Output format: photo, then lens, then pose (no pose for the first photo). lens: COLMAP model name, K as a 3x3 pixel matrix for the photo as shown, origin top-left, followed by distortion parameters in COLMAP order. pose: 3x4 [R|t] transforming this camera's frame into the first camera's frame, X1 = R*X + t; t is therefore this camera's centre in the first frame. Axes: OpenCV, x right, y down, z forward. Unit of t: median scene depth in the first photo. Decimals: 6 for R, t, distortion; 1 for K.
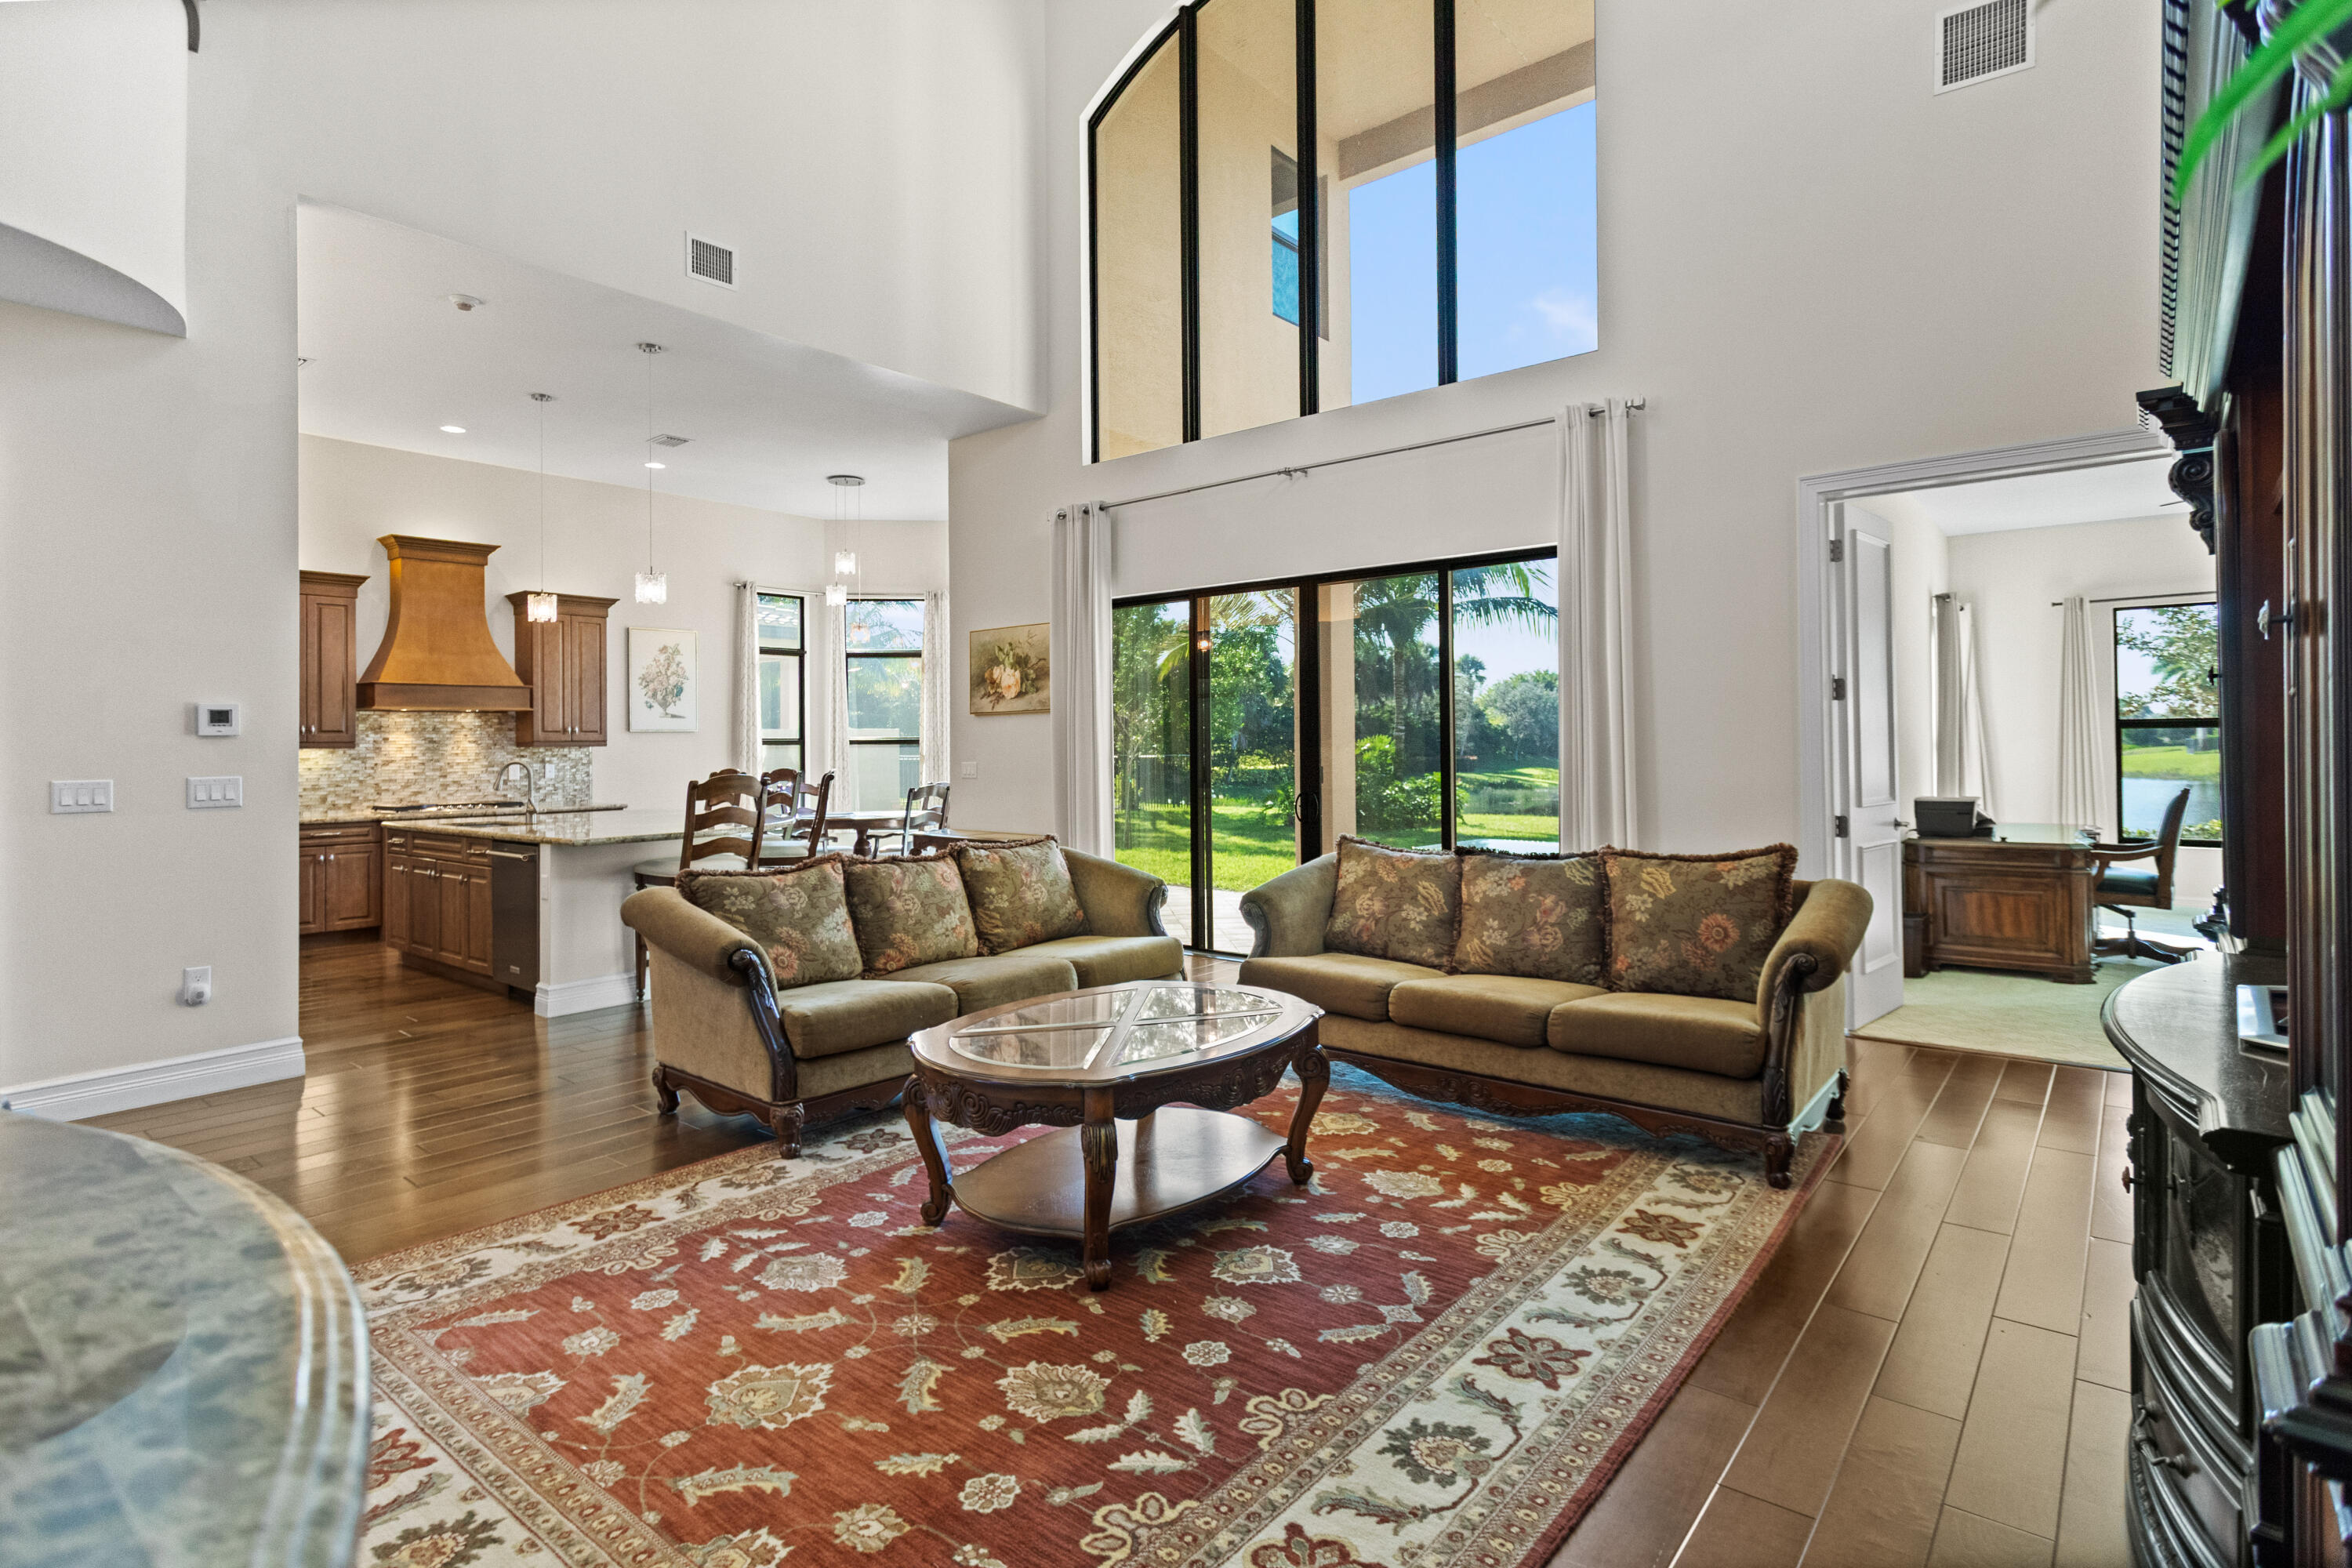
lens RADIAL K [[1180.5, 0, 1179.9], [0, 1180.5, 740.7], [0, 0, 1]] dist [0.002682, 0.000092]
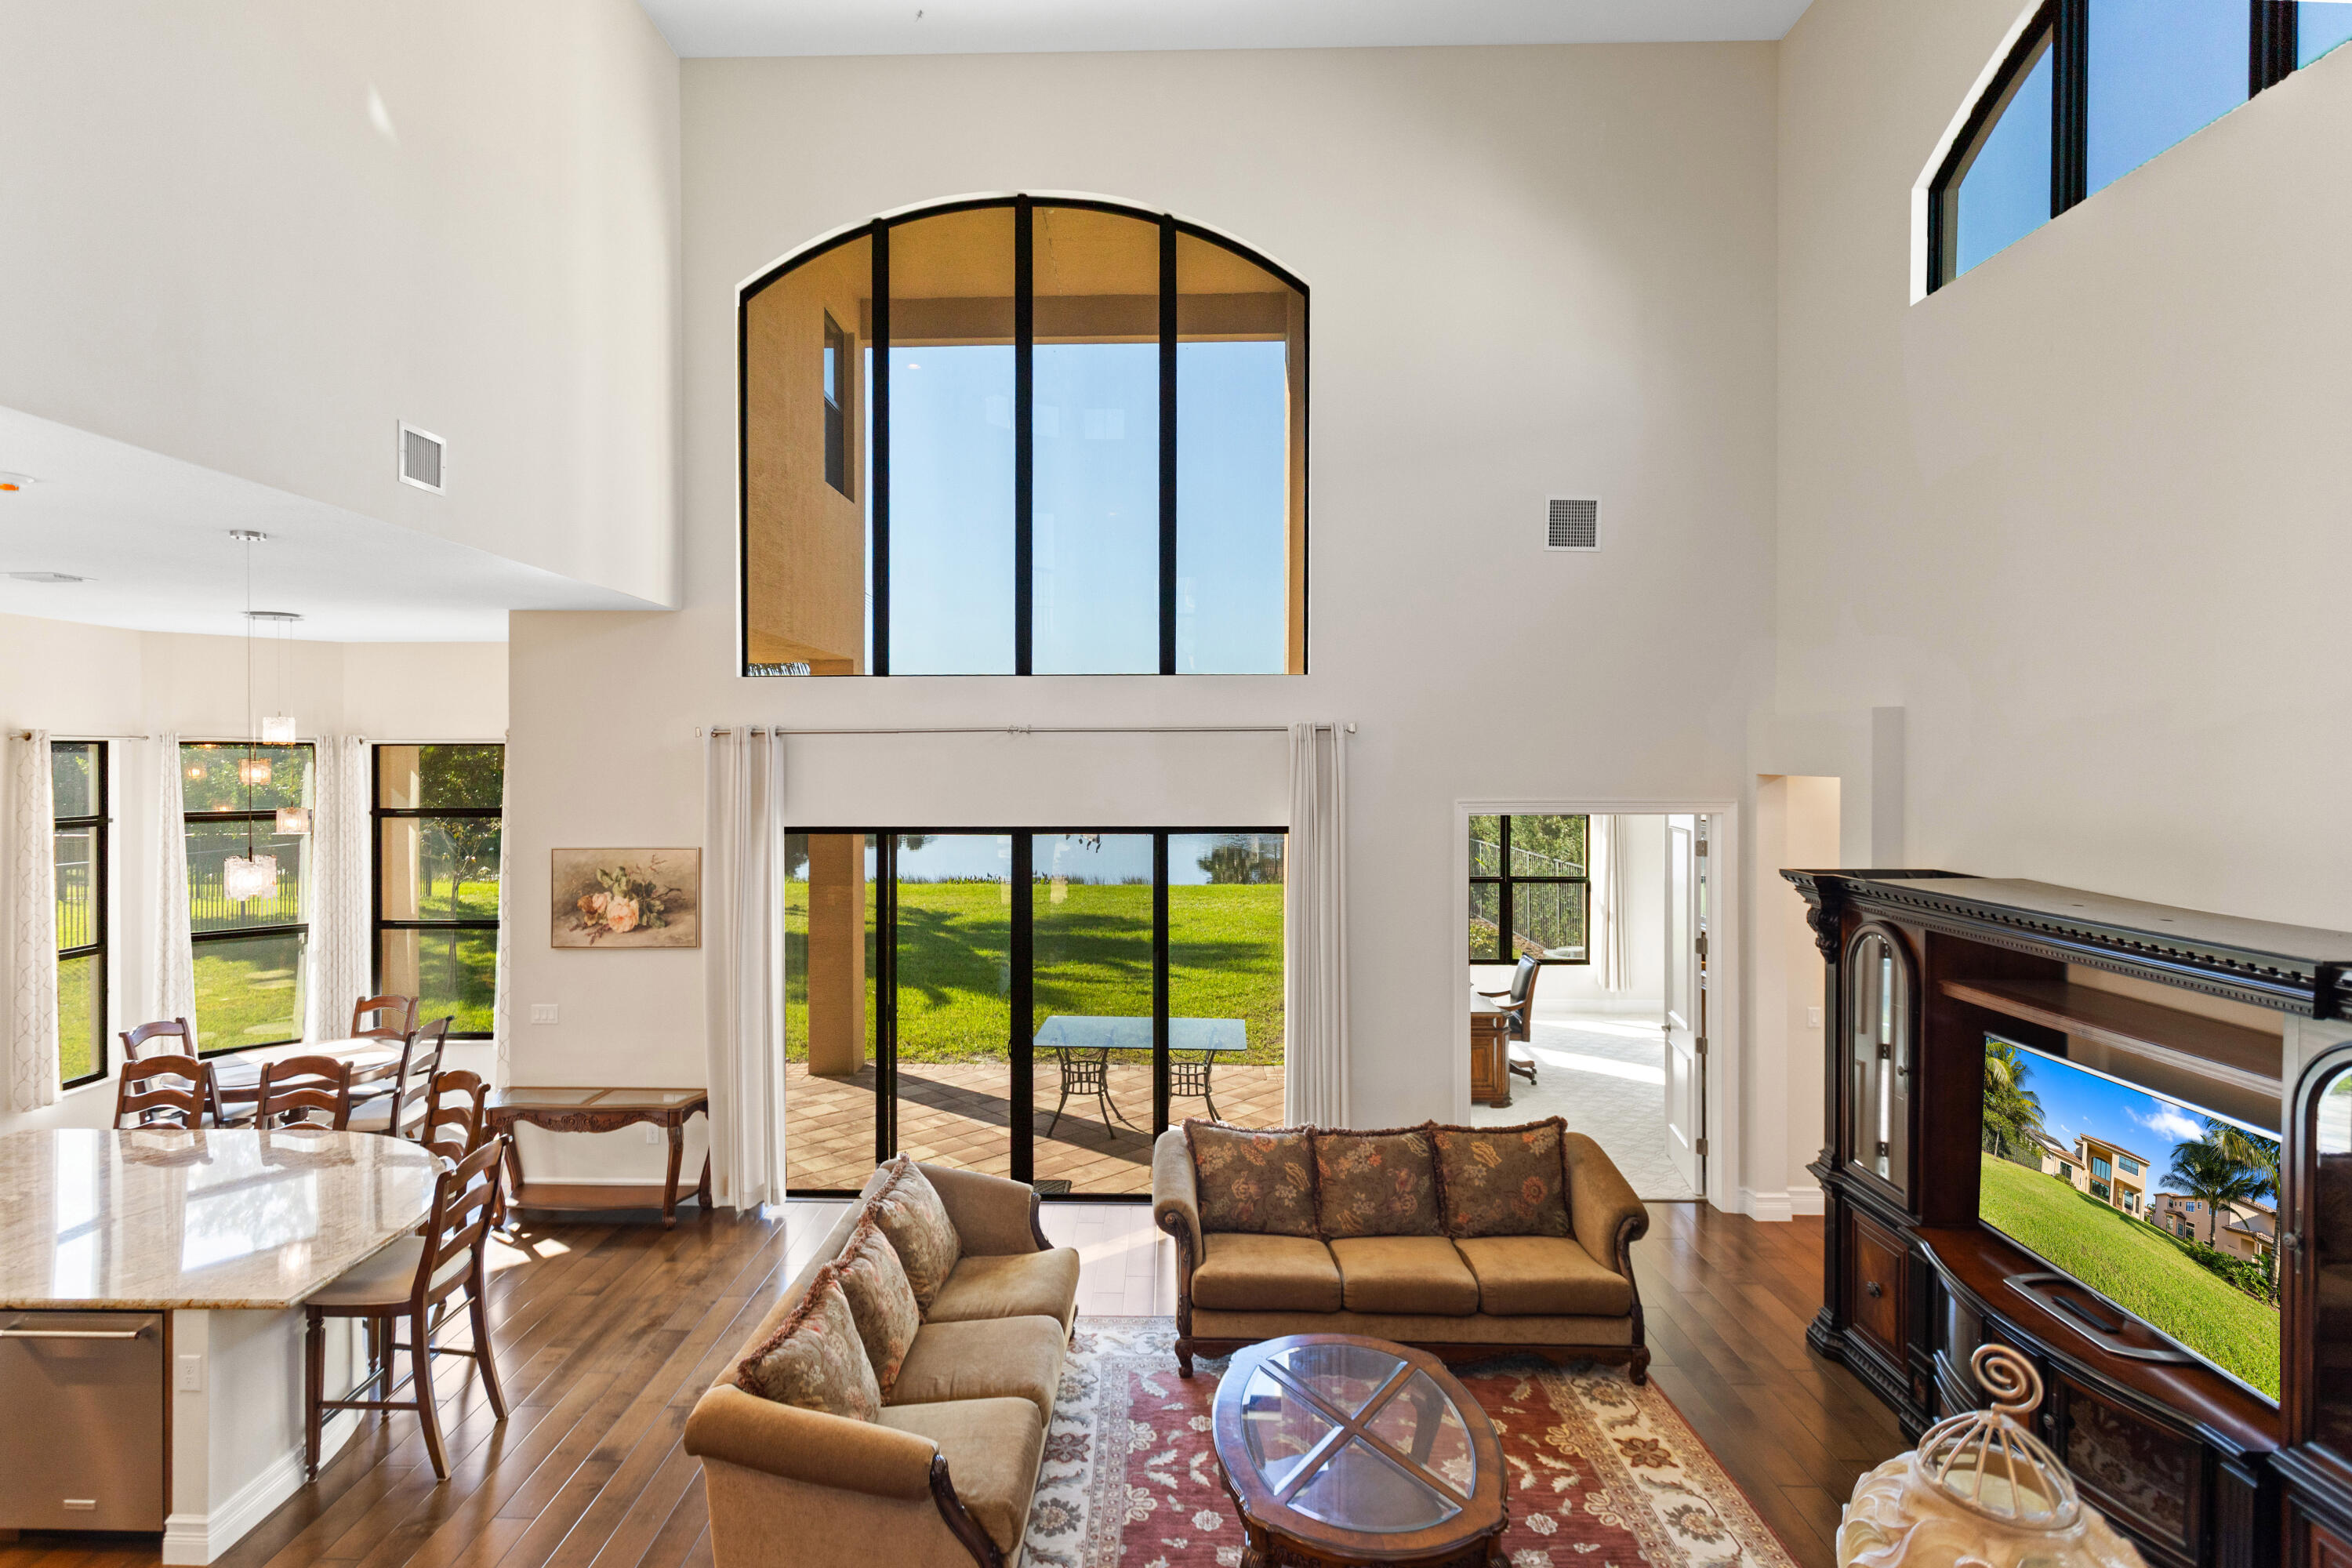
lens RADIAL K [[1174.8, 0, 1168.9], [0, 1174.8, 771.0], [0, 0, 1]] dist [0.002417, 0.001028]
pose [[0.786116, 0.004572, 0.618062, -0.625370], [-0.011049, 0.999917, 0.006656, -0.283181], [-0.617980, -0.012061, 0.786101, 0.147405]]
